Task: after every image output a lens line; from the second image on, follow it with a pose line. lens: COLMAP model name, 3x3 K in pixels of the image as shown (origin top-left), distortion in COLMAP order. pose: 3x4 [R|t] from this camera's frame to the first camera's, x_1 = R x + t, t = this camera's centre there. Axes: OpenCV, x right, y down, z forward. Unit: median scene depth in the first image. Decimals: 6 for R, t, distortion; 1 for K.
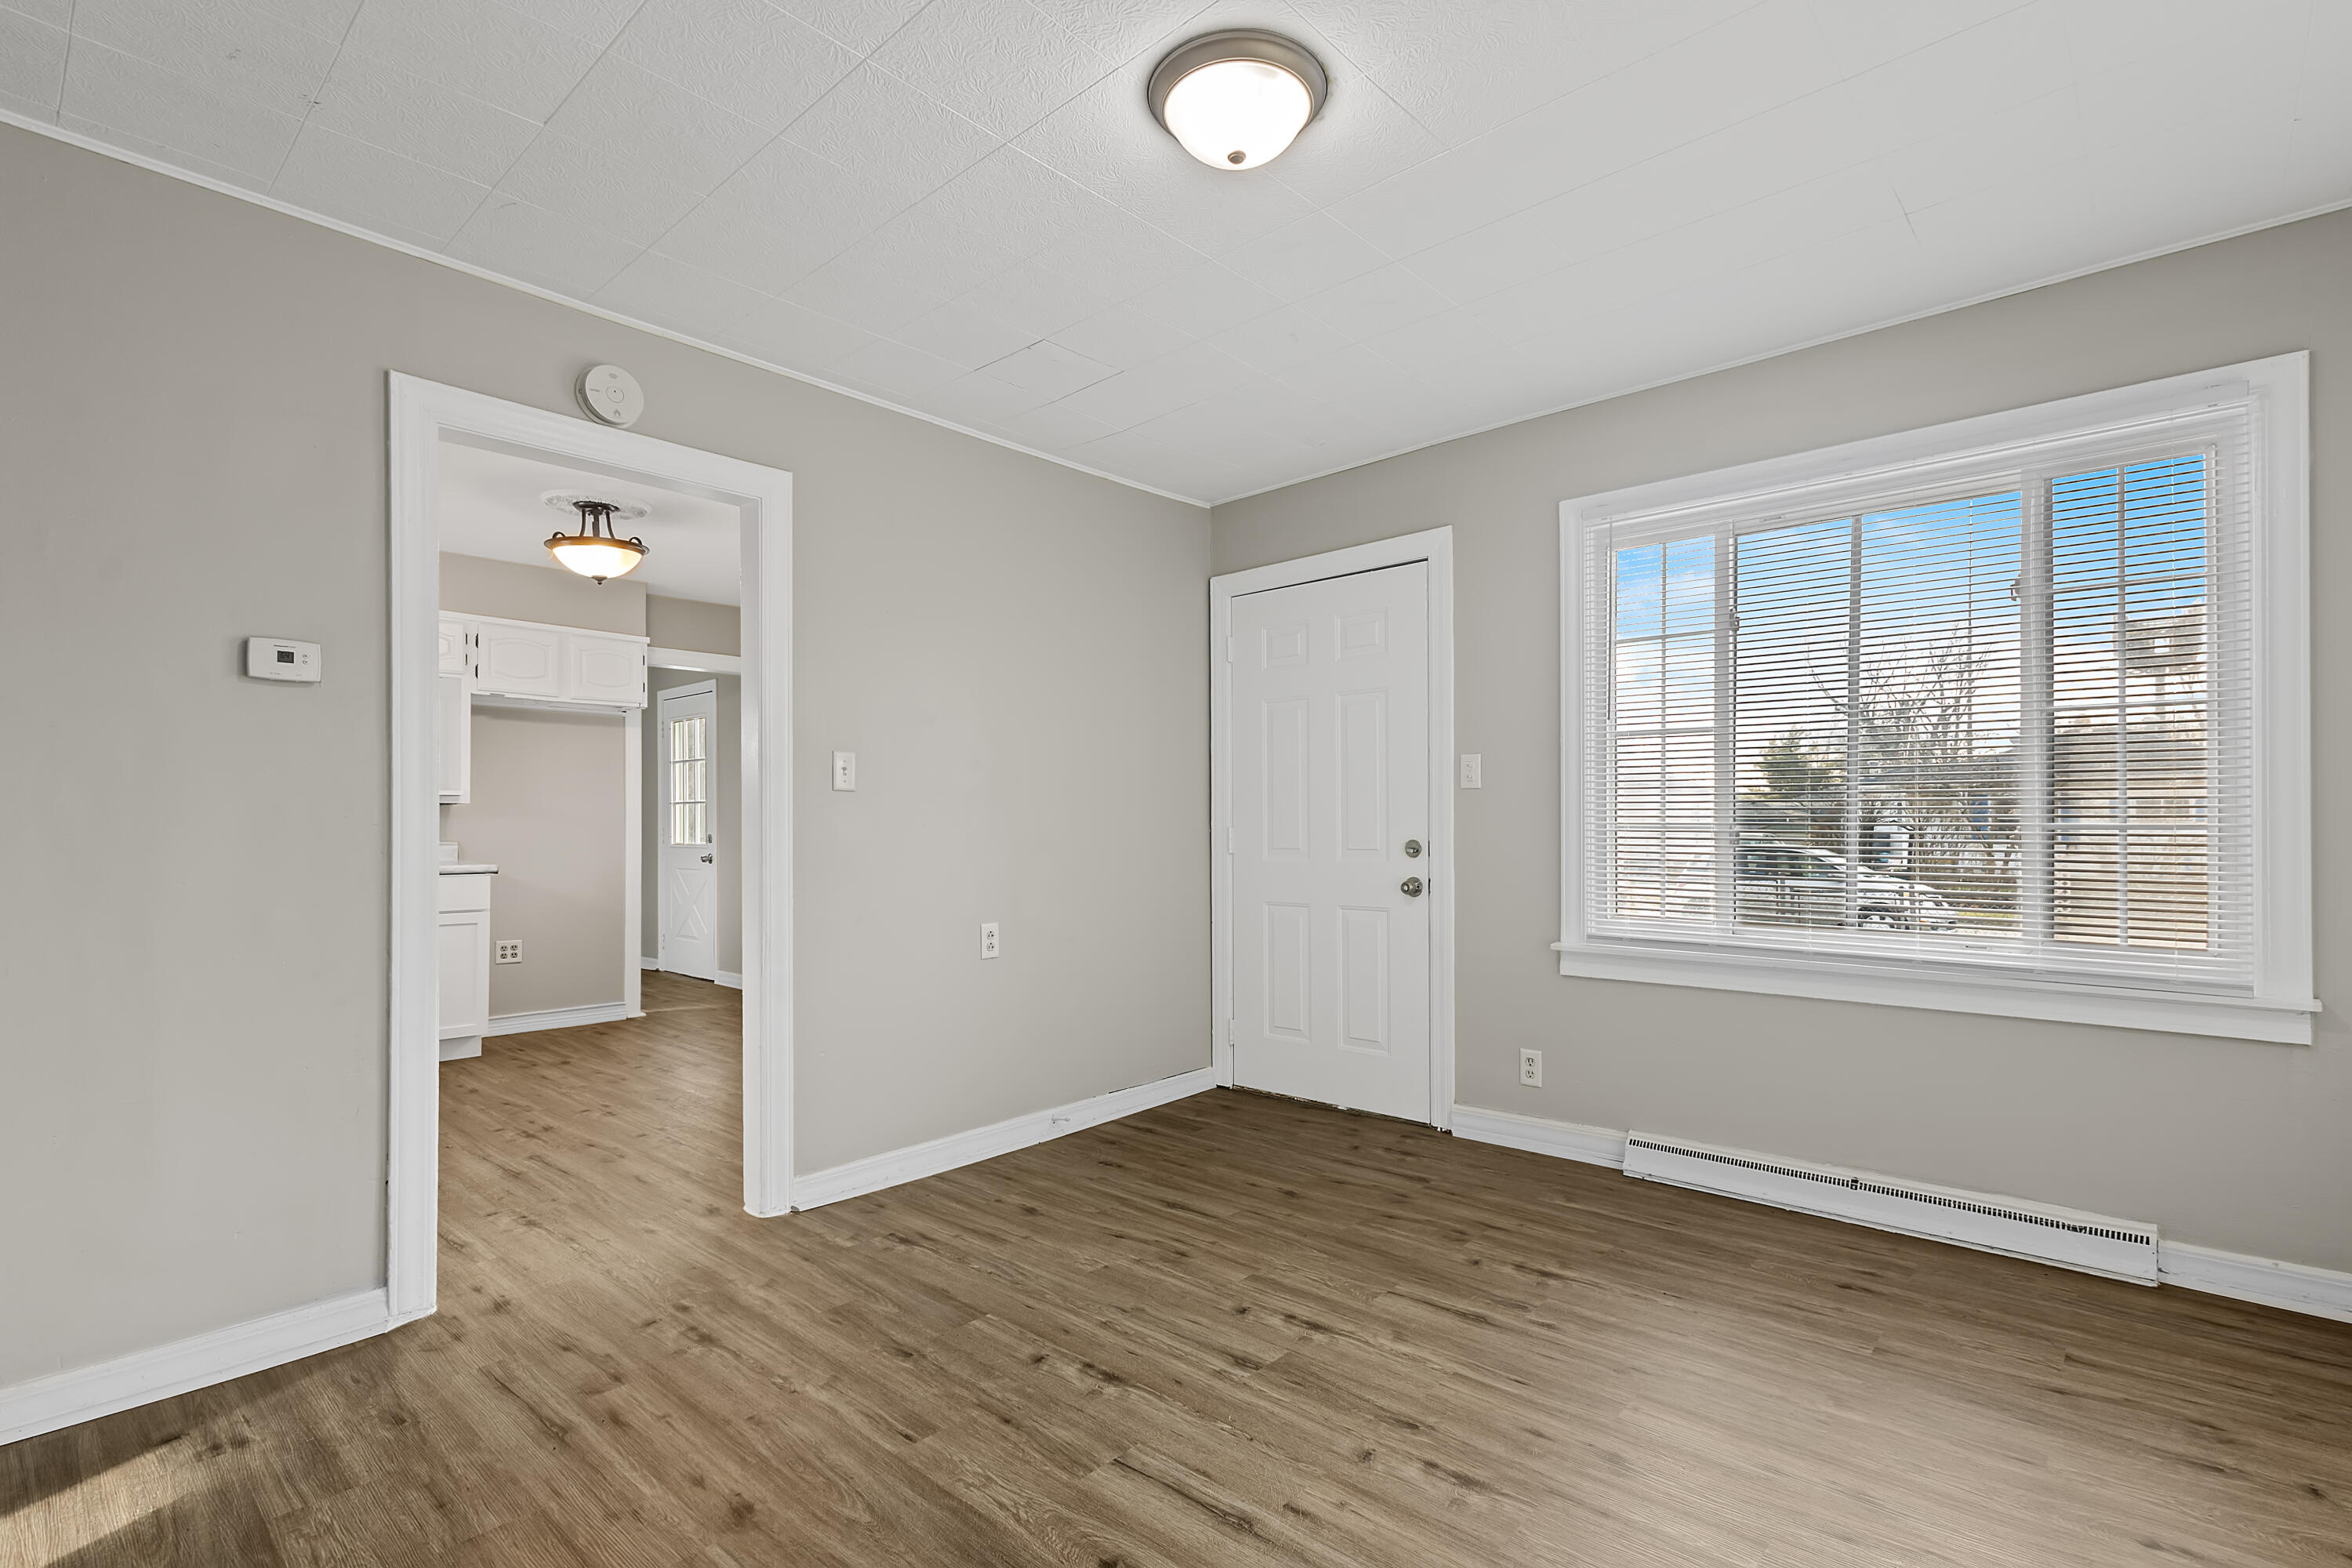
lens RADIAL K [[1106.8, 0, 1210.5], [0, 1106.8, 819.7], [0, 0, 1]] dist [0.004489, -0.000563]
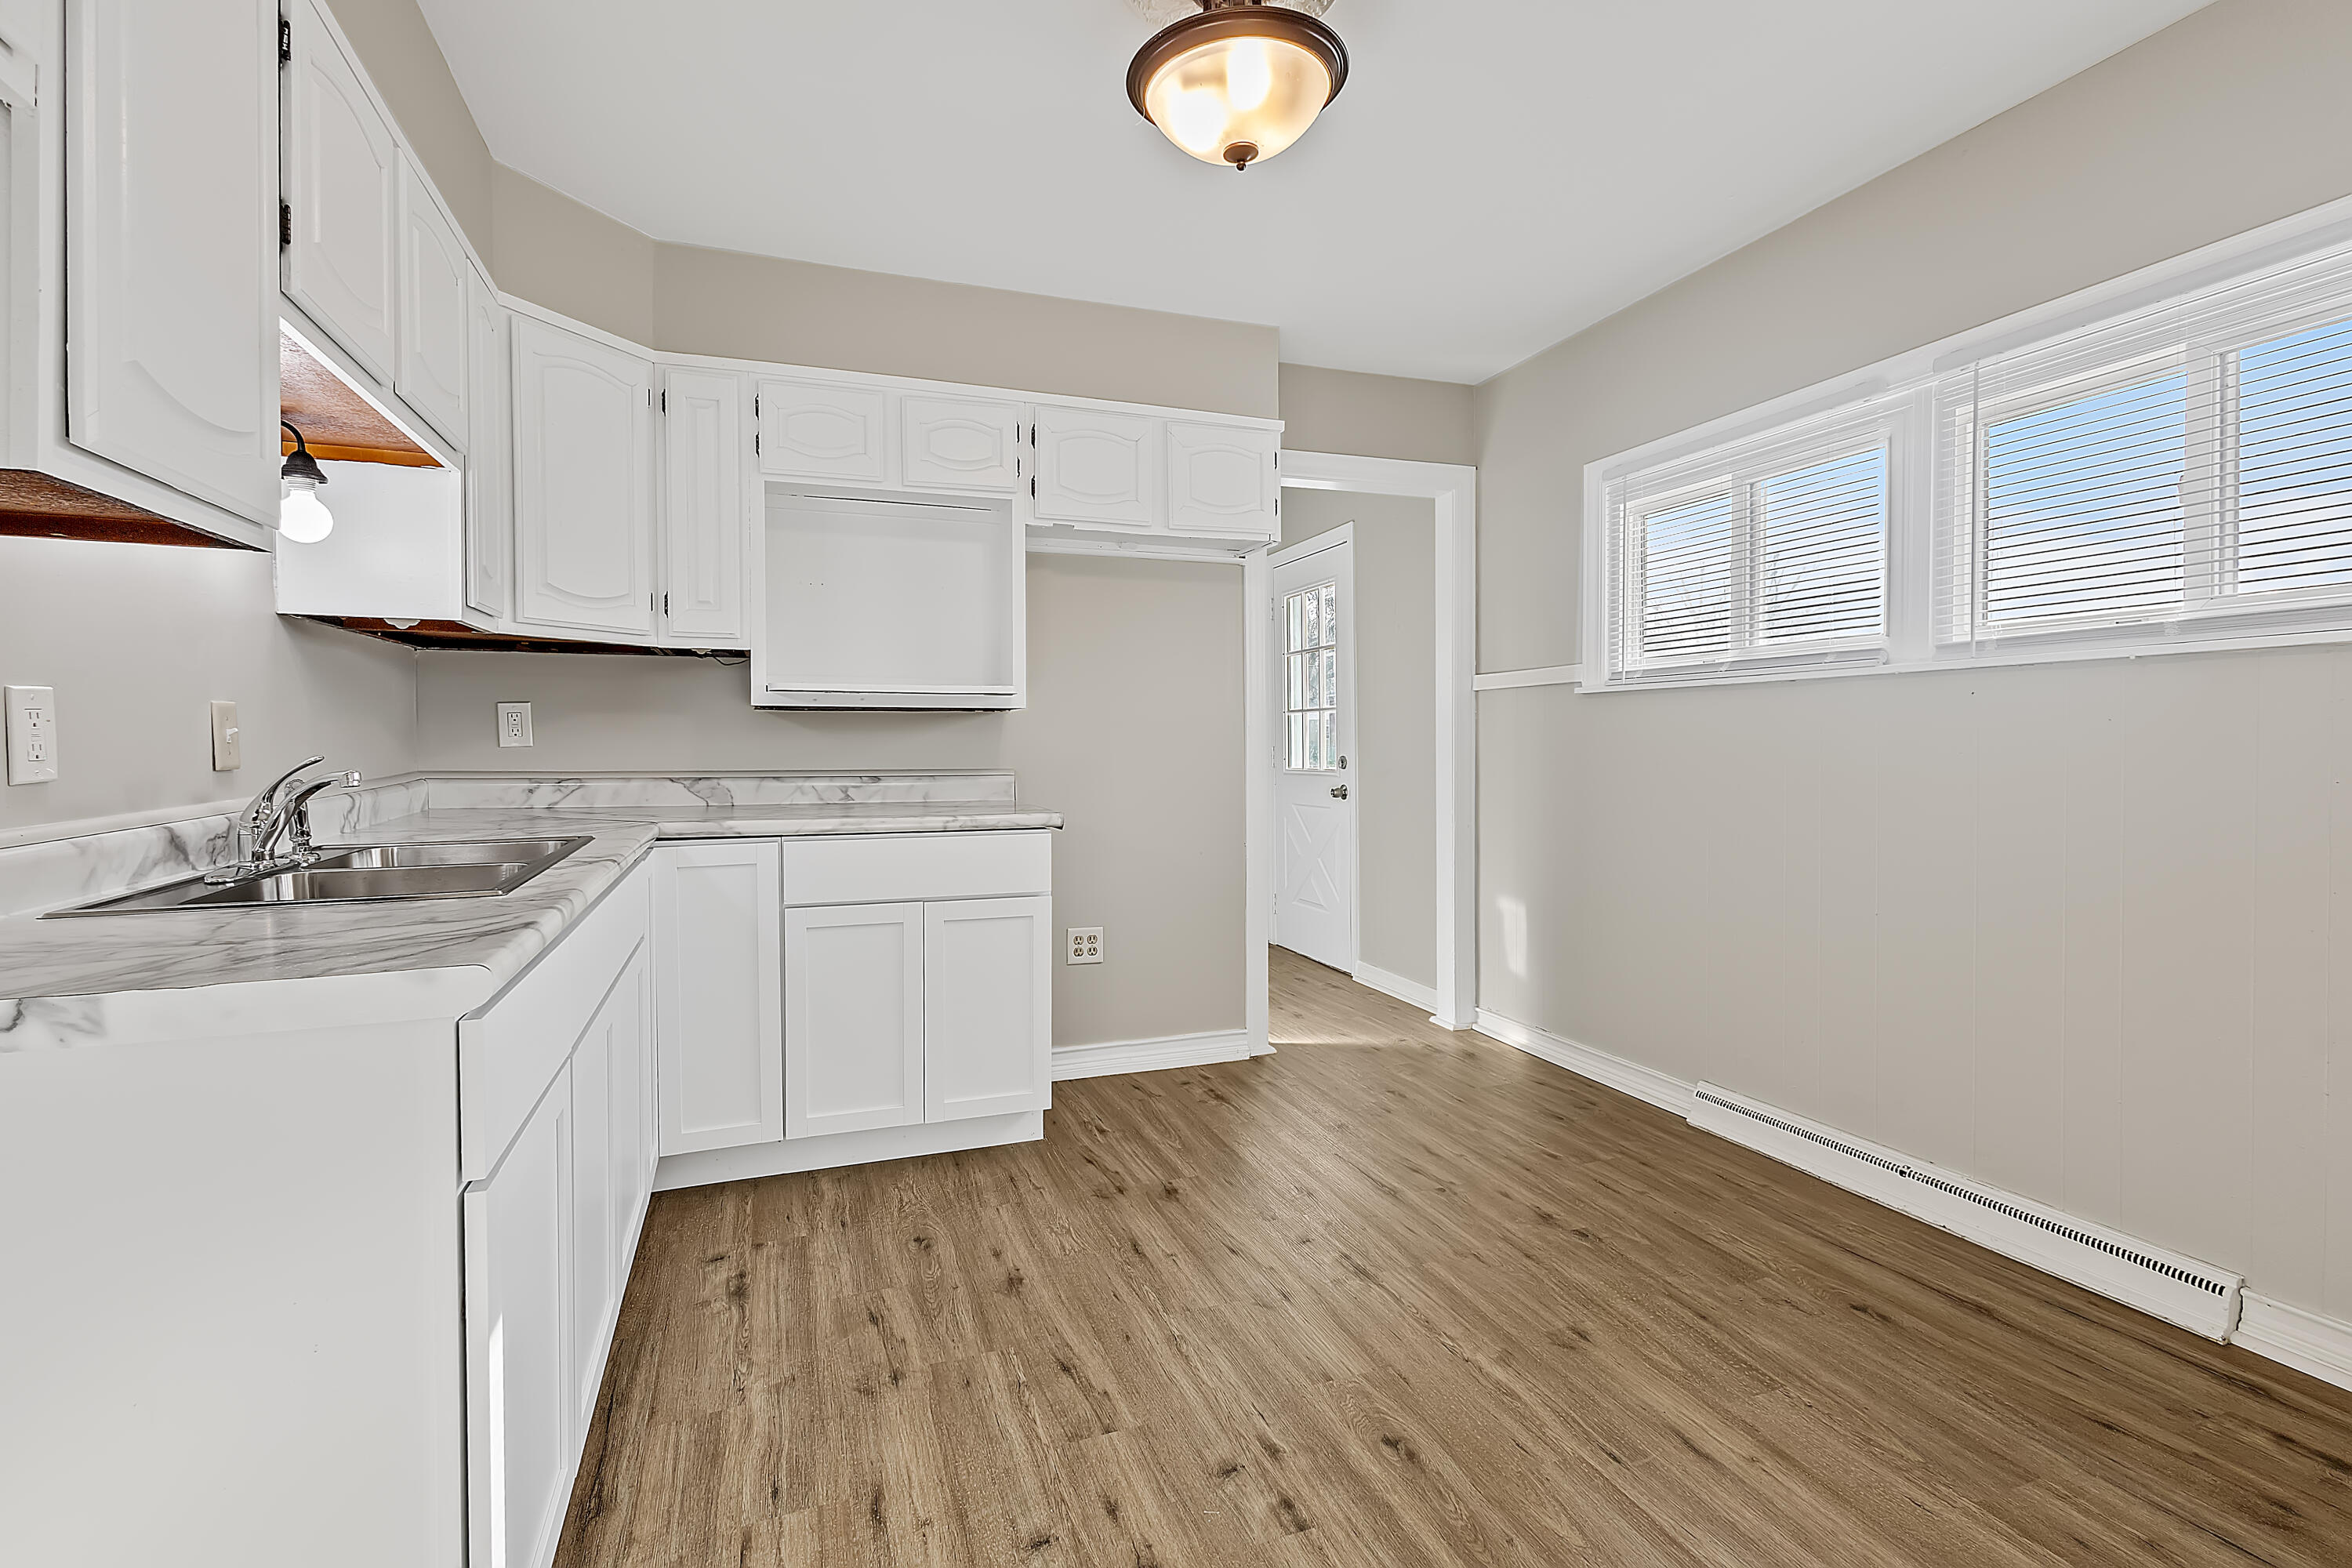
lens RADIAL K [[1106.8, 0, 1179.0], [0, 1106.8, 767.4], [0, 0, 1]] dist [0.004489, -0.000563]
pose [[0.878865, 0.008697, -0.476992, -0.291076], [0.005224, 0.999598, 0.027851, 0.001412], [0.477043, -0.026969, 0.878466, 0.482316]]
